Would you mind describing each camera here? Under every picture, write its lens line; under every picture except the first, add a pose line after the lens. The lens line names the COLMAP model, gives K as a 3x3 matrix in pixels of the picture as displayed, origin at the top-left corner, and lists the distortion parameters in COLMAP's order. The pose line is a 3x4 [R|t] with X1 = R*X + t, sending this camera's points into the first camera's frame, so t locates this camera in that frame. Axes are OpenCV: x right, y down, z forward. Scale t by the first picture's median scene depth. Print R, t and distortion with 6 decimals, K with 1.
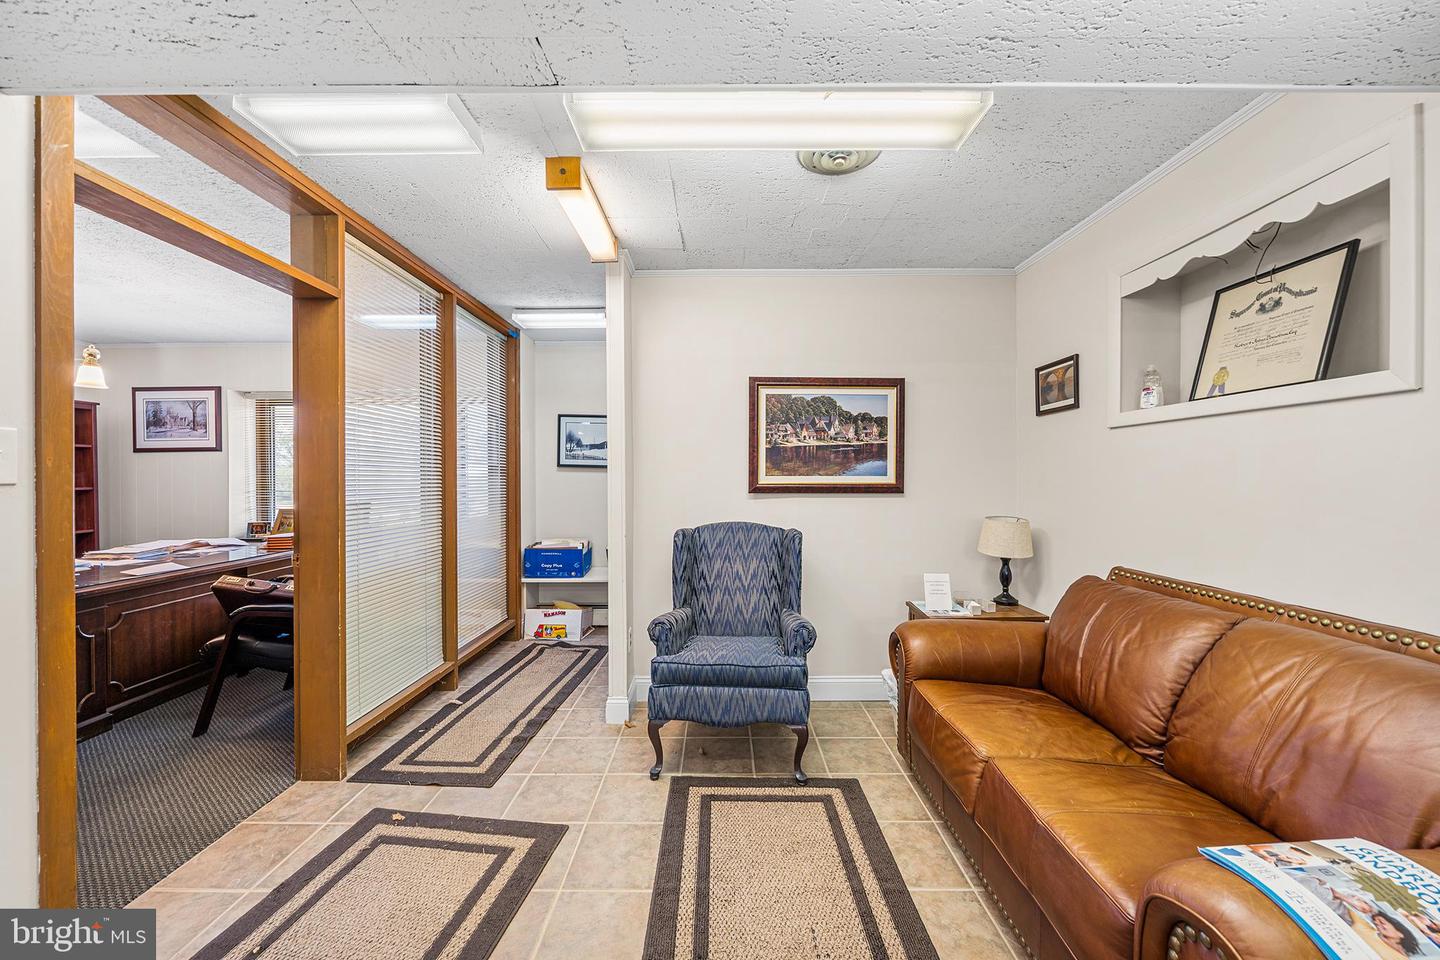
lens RADIAL K [[532.5, 0, 717.2], [0, 532.5, 478.1], [0, 0, 1]] dist [-0.000282, -0.000041]
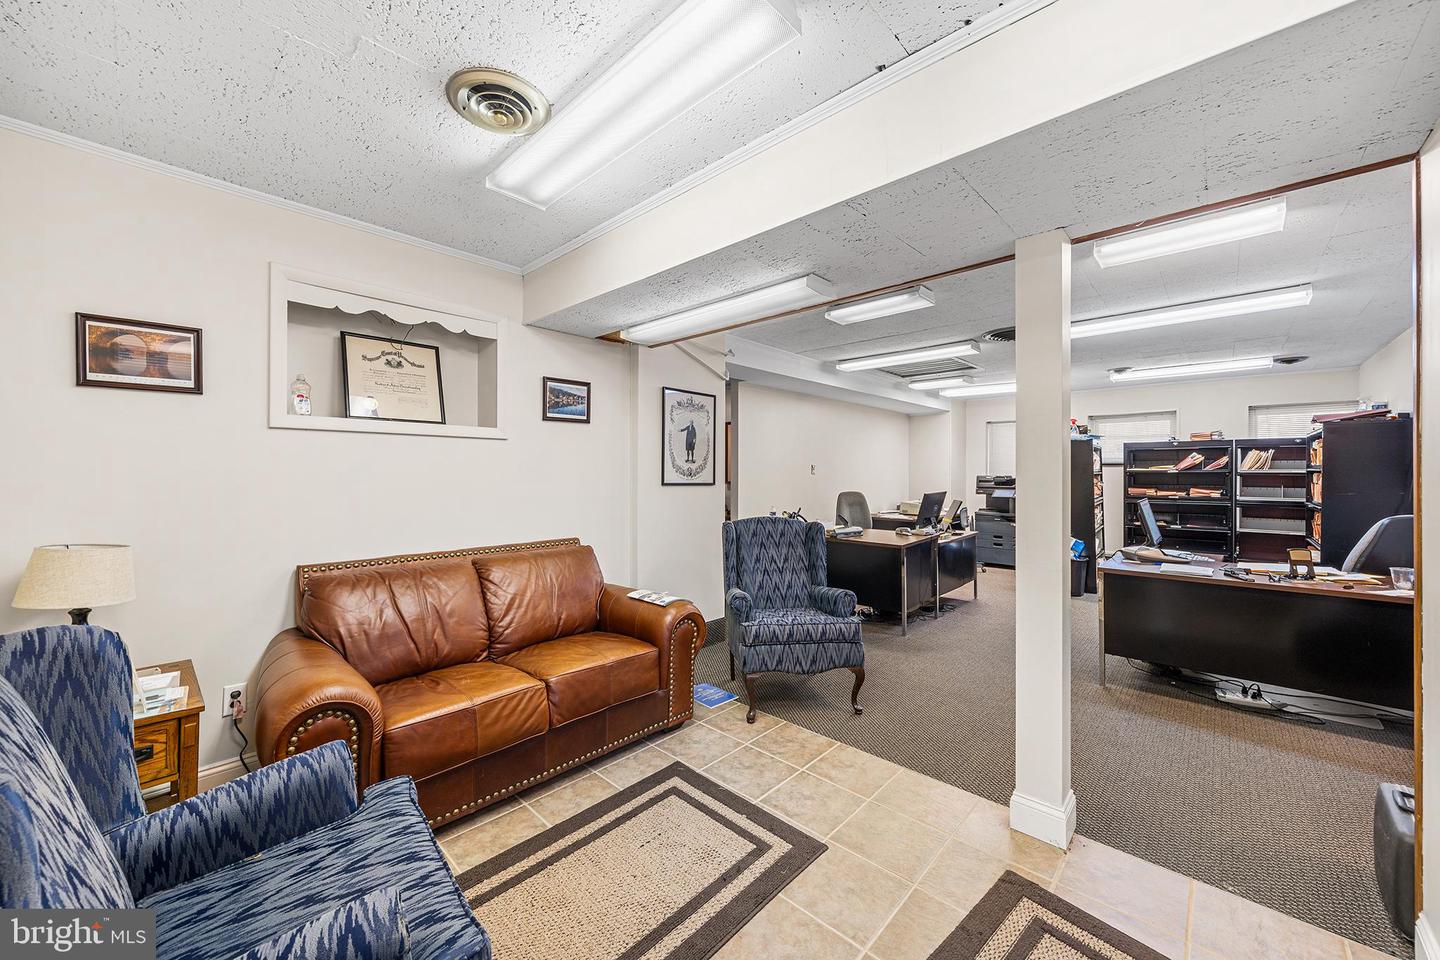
lens RADIAL K [[532.5, 0, 718.8], [0, 532.5, 476.7], [0, 0, 1]] dist [-0.000282, -0.000041]
pose [[-0.732779, 0.000938, 0.680466, -0.481506], [0.005036, 0.999979, 0.004044, -0.003889], [-0.680448, 0.006390, -0.732769, 1.083140]]
